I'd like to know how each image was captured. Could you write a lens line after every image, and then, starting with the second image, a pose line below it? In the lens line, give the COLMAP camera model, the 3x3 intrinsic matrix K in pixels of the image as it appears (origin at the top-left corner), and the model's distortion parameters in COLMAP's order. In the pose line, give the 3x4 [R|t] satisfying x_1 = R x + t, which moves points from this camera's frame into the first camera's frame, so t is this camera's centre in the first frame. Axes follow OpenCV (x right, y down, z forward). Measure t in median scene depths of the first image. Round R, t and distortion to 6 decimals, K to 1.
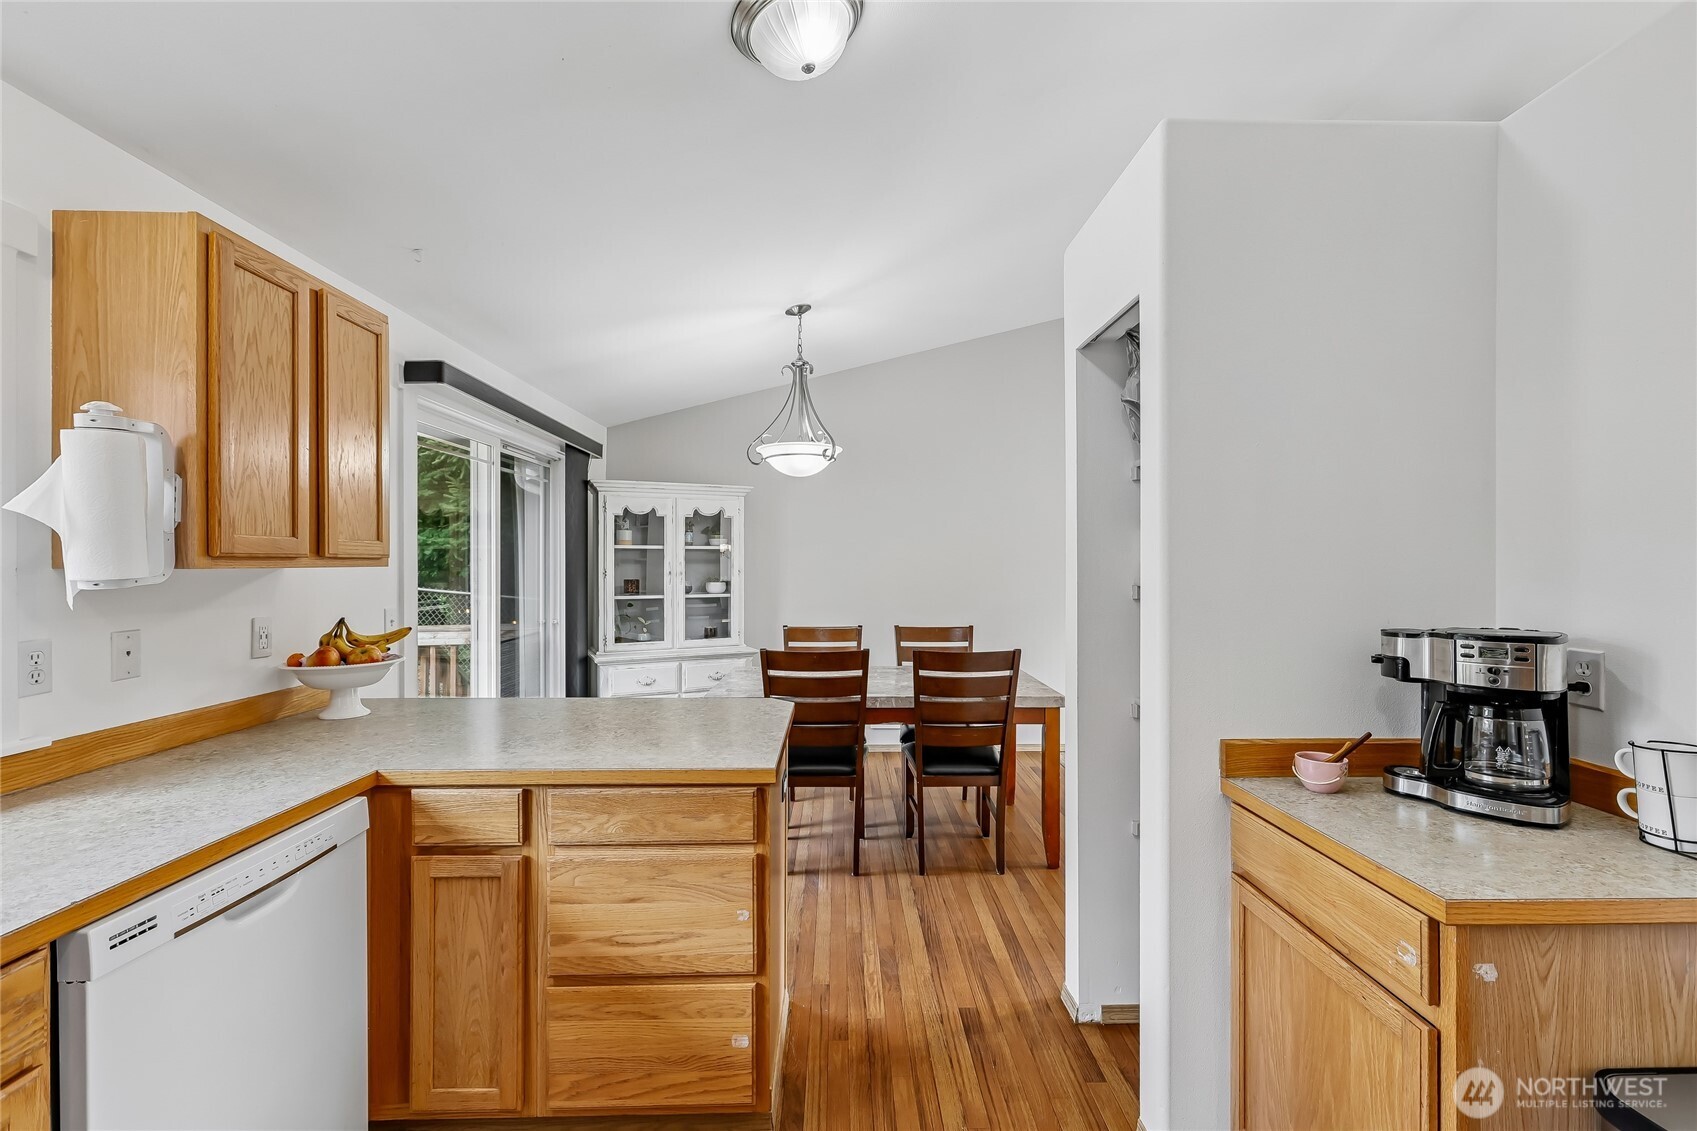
lens RADIAL K [[747.5, 0, 857.1], [0, 747.5, 567.4], [0, 0, 1]] dist [0.001483, 0.000176]
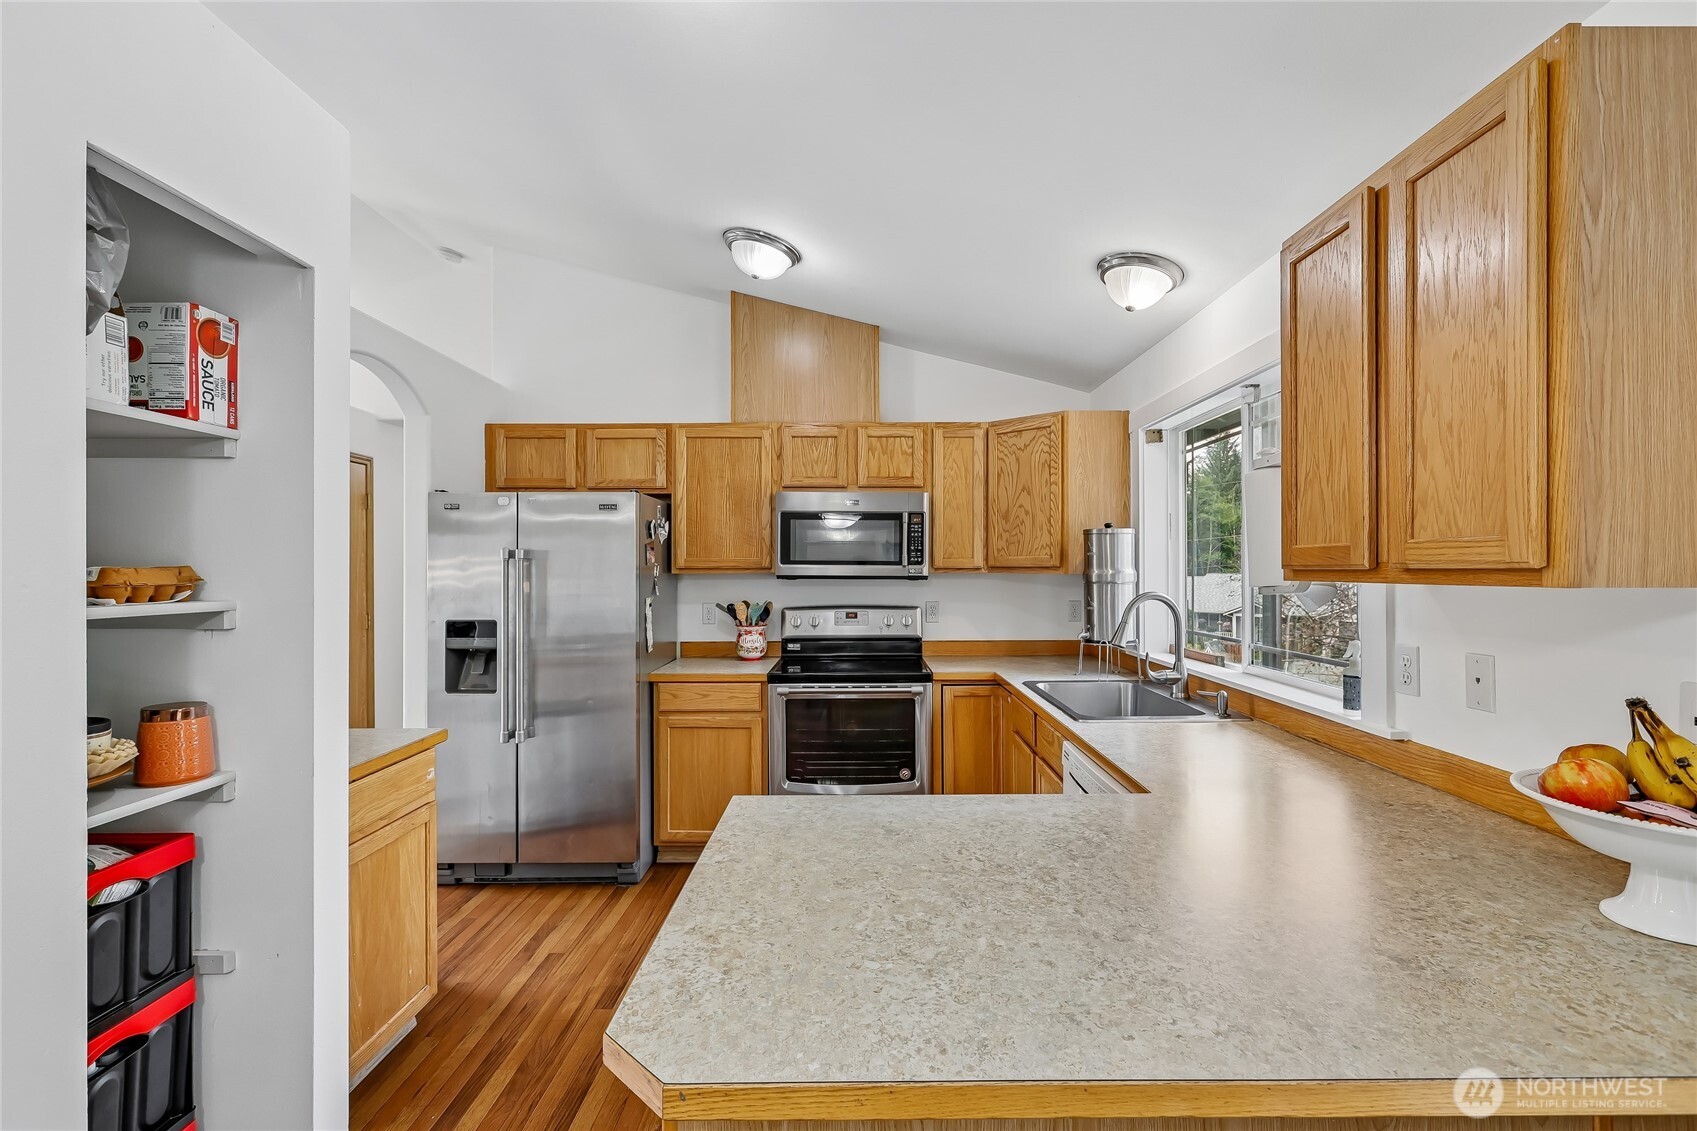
lens RADIAL K [[757.3, 0, 859.1], [0, 757.3, 564.6], [0, 0, 1]] dist [0.001844, 0.000364]
pose [[-0.999689, 0.001495, 0.024900, -0.286117], [0.001506, 0.999999, 0.000447, -0.020377], [-0.024899, 0.000485, -0.999690, 1.921232]]
